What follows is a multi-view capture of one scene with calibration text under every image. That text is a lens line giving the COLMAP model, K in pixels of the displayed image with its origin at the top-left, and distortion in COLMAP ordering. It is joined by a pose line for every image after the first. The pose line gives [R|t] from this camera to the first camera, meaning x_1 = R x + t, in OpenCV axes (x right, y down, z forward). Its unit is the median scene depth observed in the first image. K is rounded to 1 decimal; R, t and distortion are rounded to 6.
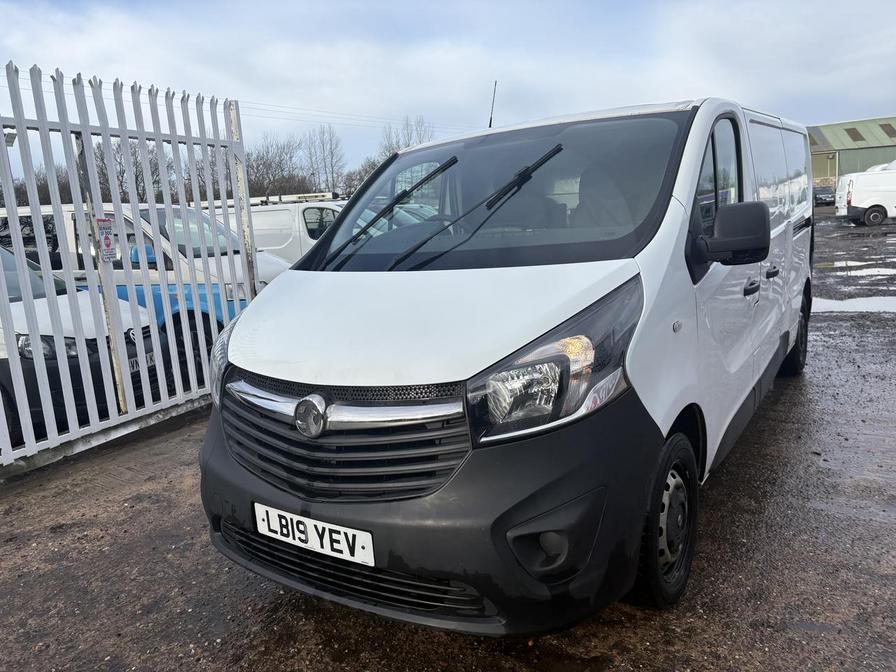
lens RADIAL K [[689.5, 0, 434.9], [0, 689.5, 335.8], [0, 0, 1]] dist [0.038137, -0.058104]
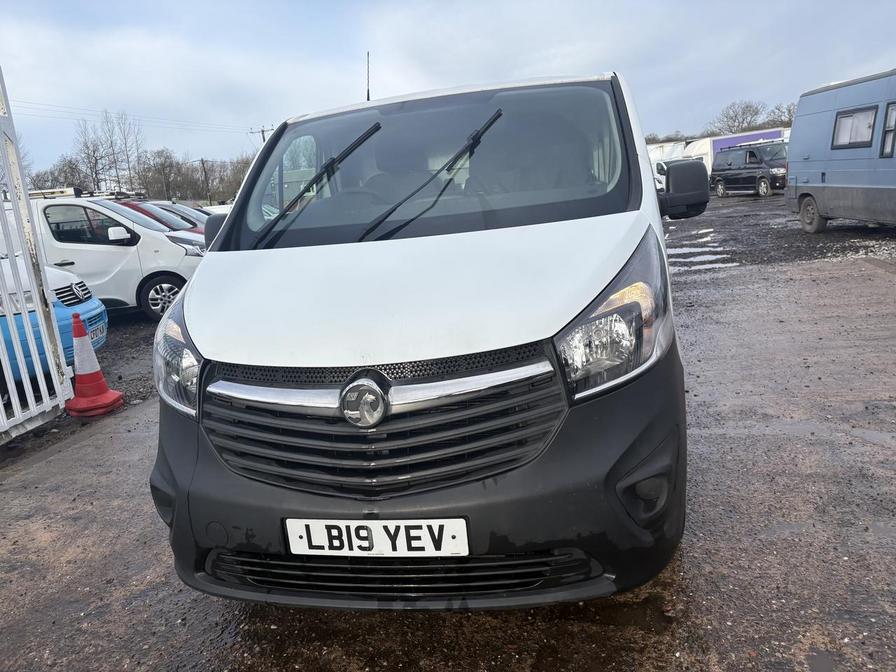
lens RADIAL K [[689.5, 0, 434.9], [0, 689.5, 335.8], [0, 0, 1]] dist [0.038137, -0.058104]
pose [[0.914653, -0.099783, 0.391731, -0.415467], [0.101273, 0.994715, 0.016913, 0.027070], [-0.391348, 0.024202, 0.919925, 0.166376]]
